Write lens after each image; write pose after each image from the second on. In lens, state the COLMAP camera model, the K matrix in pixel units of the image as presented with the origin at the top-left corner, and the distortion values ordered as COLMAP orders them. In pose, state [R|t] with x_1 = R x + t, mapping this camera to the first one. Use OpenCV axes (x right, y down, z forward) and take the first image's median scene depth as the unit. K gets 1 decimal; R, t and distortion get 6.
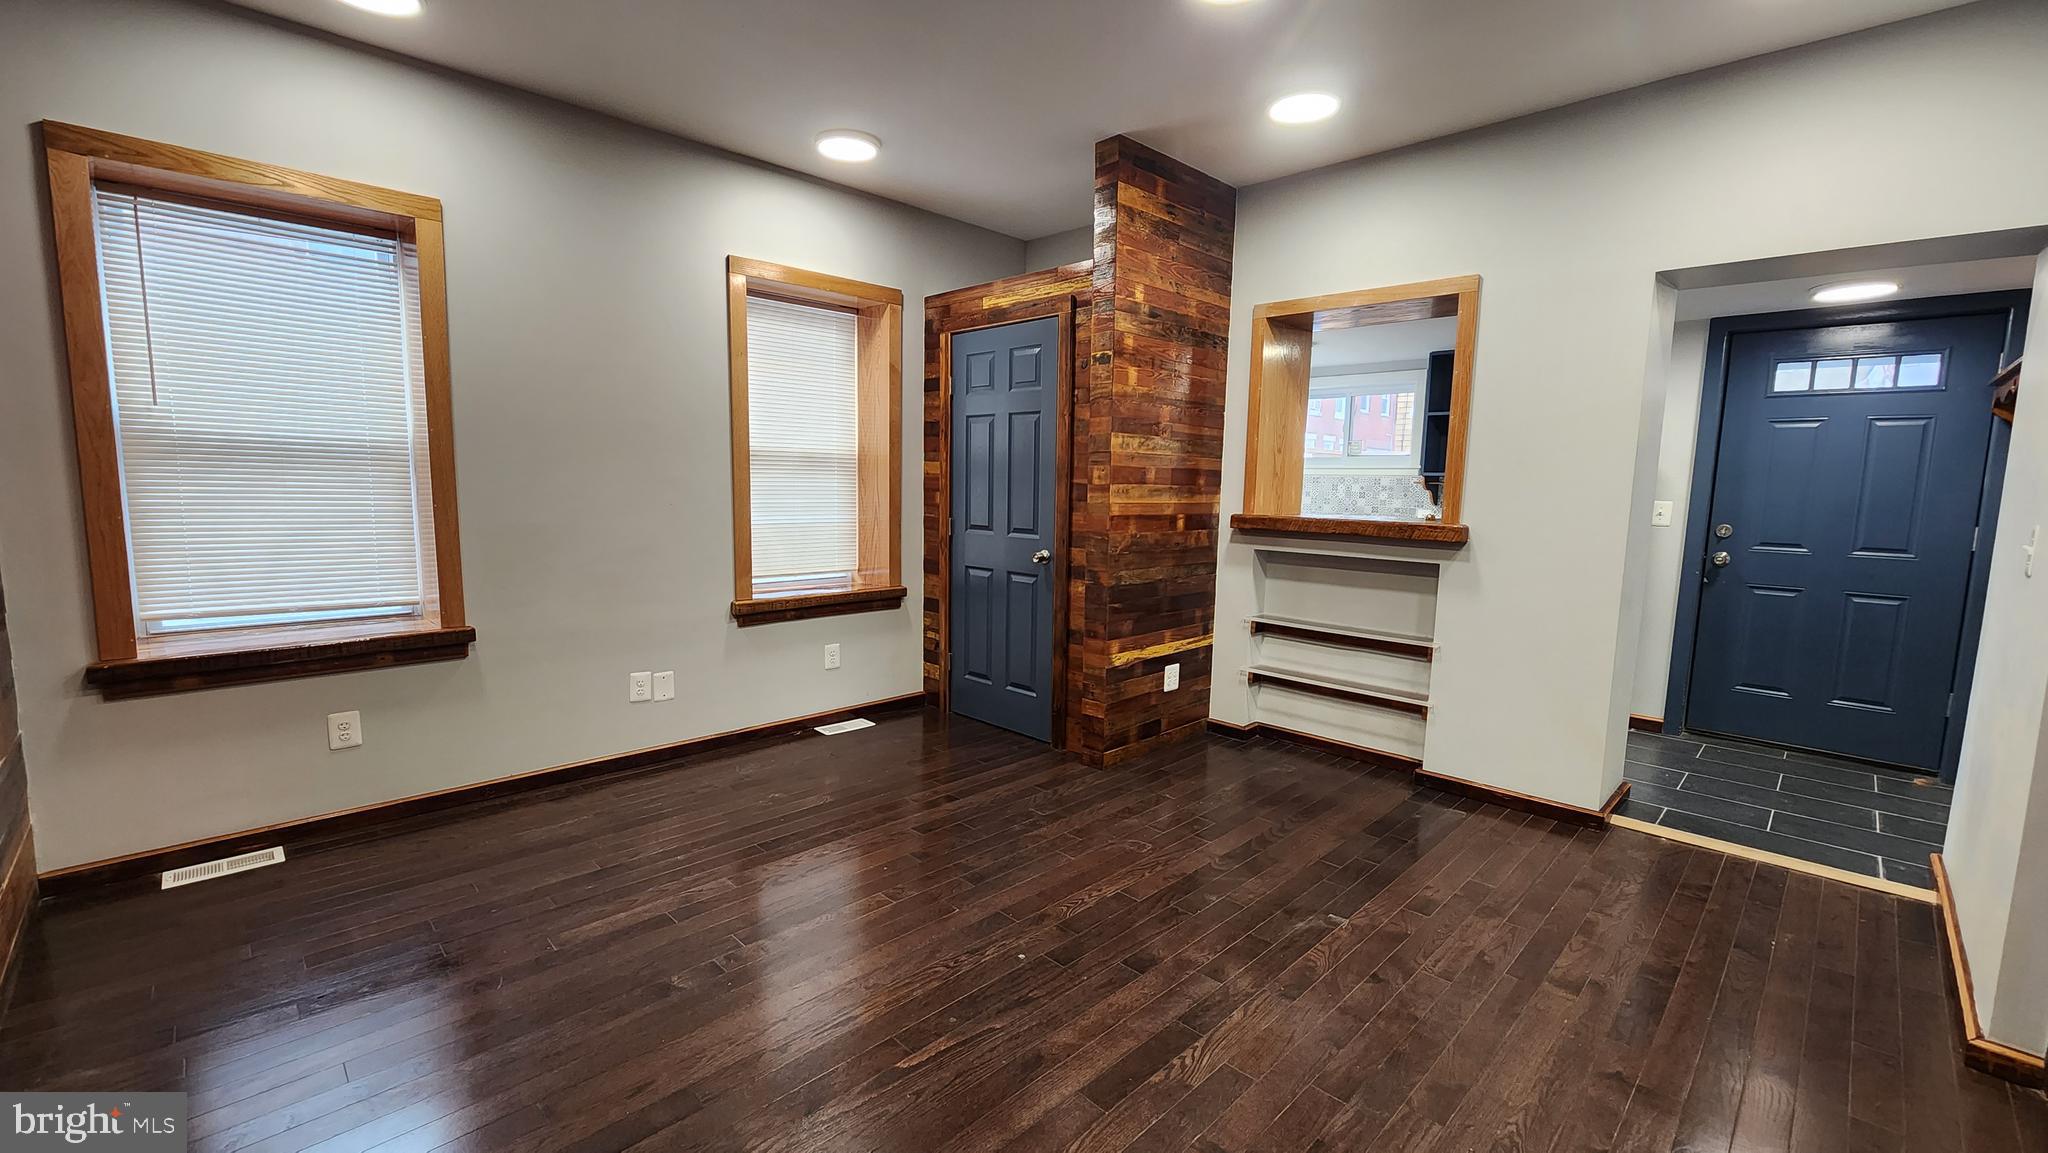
lens RADIAL K [[844.0, 0, 1016.9], [0, 844.0, 579.7], [0, 0, 1]] dist [0.000332, -0.002531]
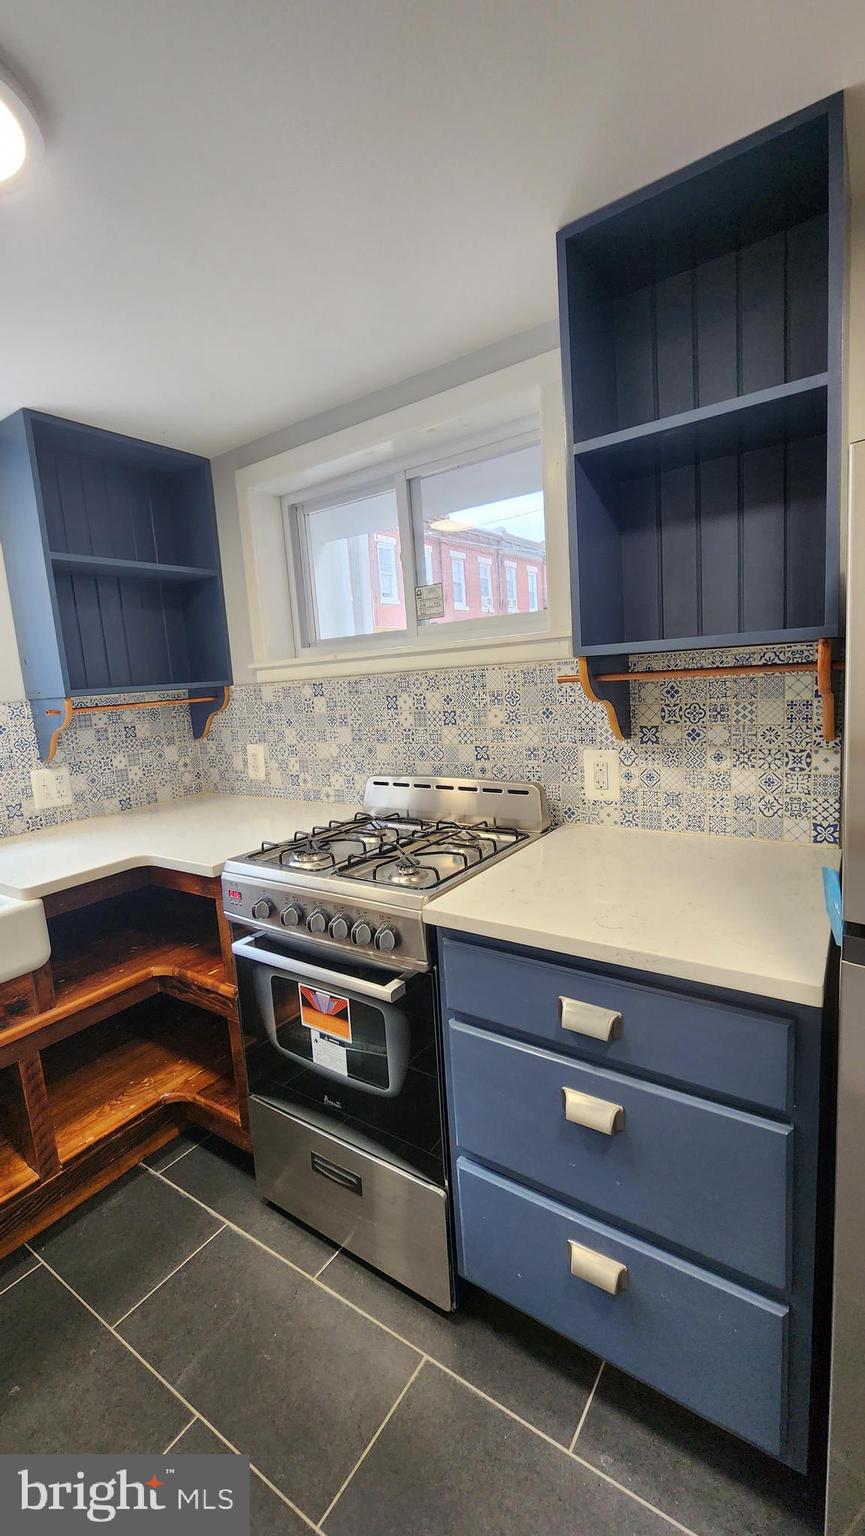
lens RADIAL K [[633.0, 0, 433.1], [0, 633.0, 761.6], [0, 0, 1]] dist [0.000332, -0.002531]
pose [[0.980259, -0.107233, 0.166111, 0.561538], [0.105479, 0.994233, 0.019372, -0.138677], [-0.167230, -0.001469, 0.985917, 1.136320]]
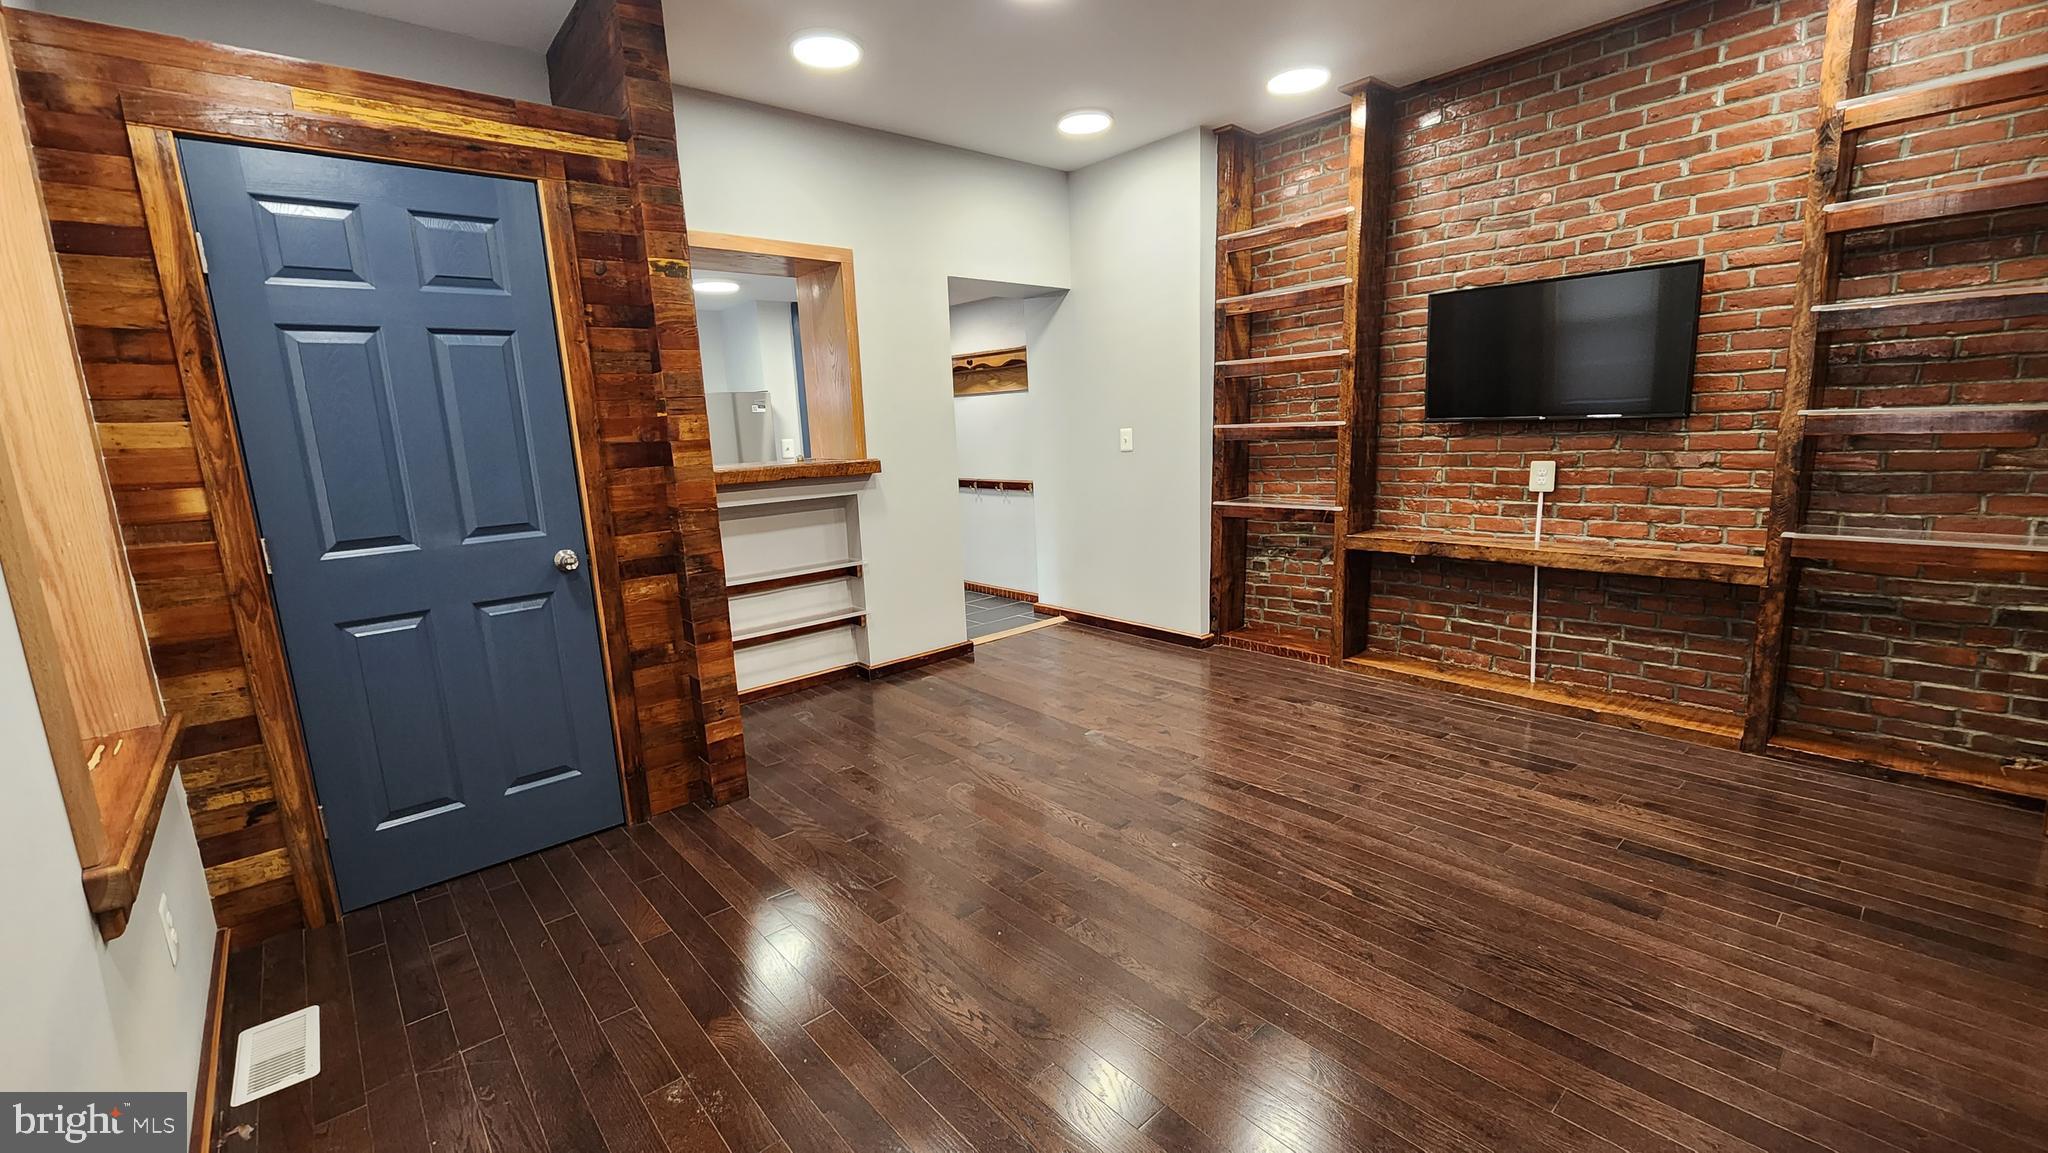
lens RADIAL K [[844.0, 0, 1016.0], [0, 844.0, 579.9], [0, 0, 1]] dist [0.000332, -0.002531]
pose [[0.055628, -0.205228, 0.977132, -0.628357], [0.161126, 0.967665, 0.194067, -0.088895], [-0.985365, 0.146646, 0.086897, 0.646698]]
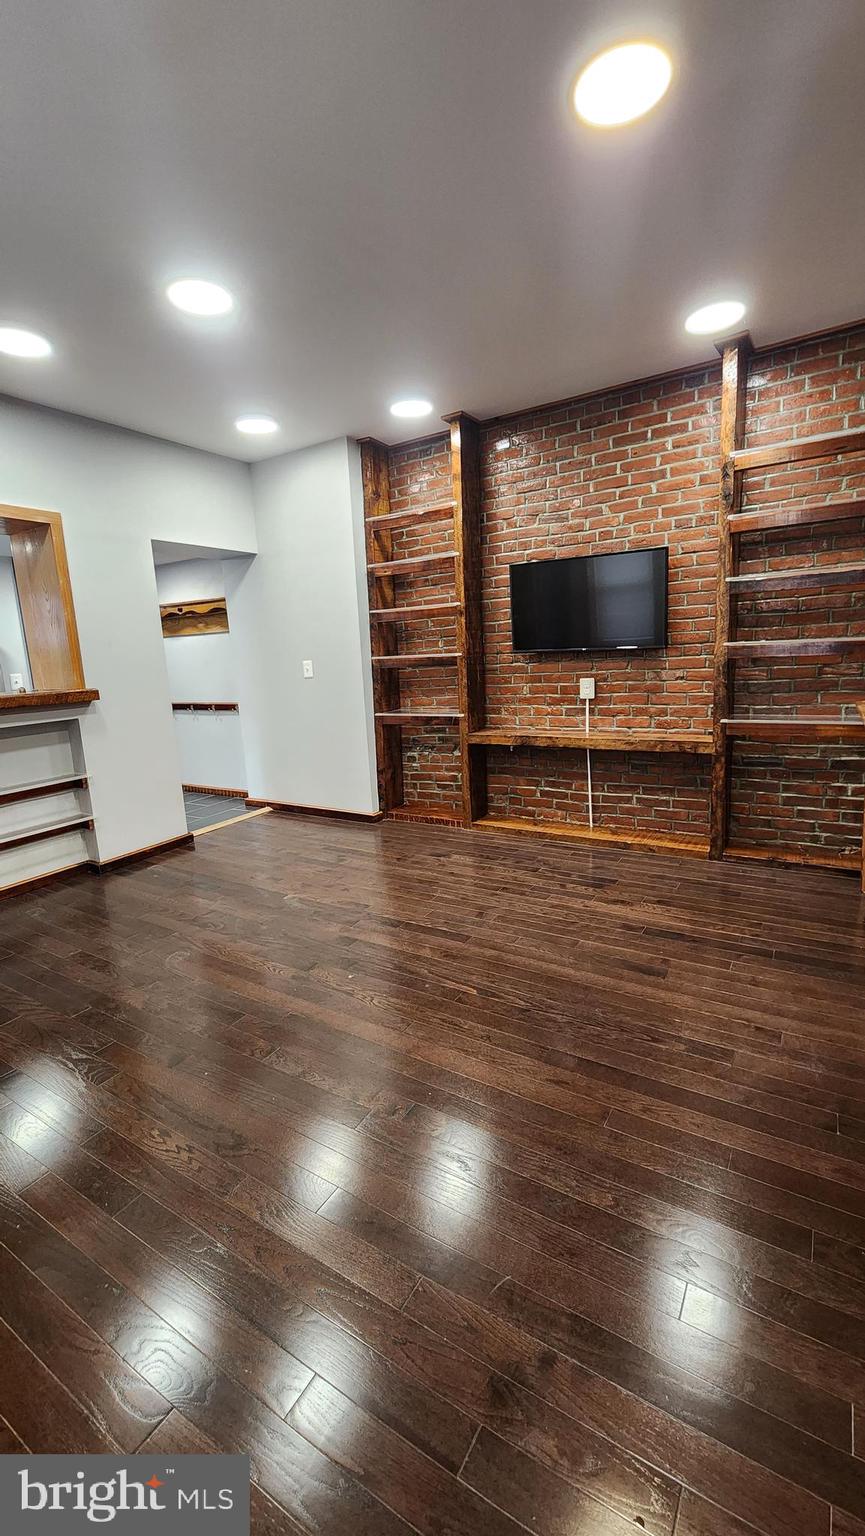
lens RADIAL K [[633.0, 0, 431.2], [0, 633.0, 761.4], [0, 0, 1]] dist [0.000332, -0.002531]
pose [[-0.236469, -0.180209, 0.954781, -0.616456], [0.162436, 0.961489, 0.221706, -0.082056], [-0.957965, 0.207517, -0.198090, 0.614452]]
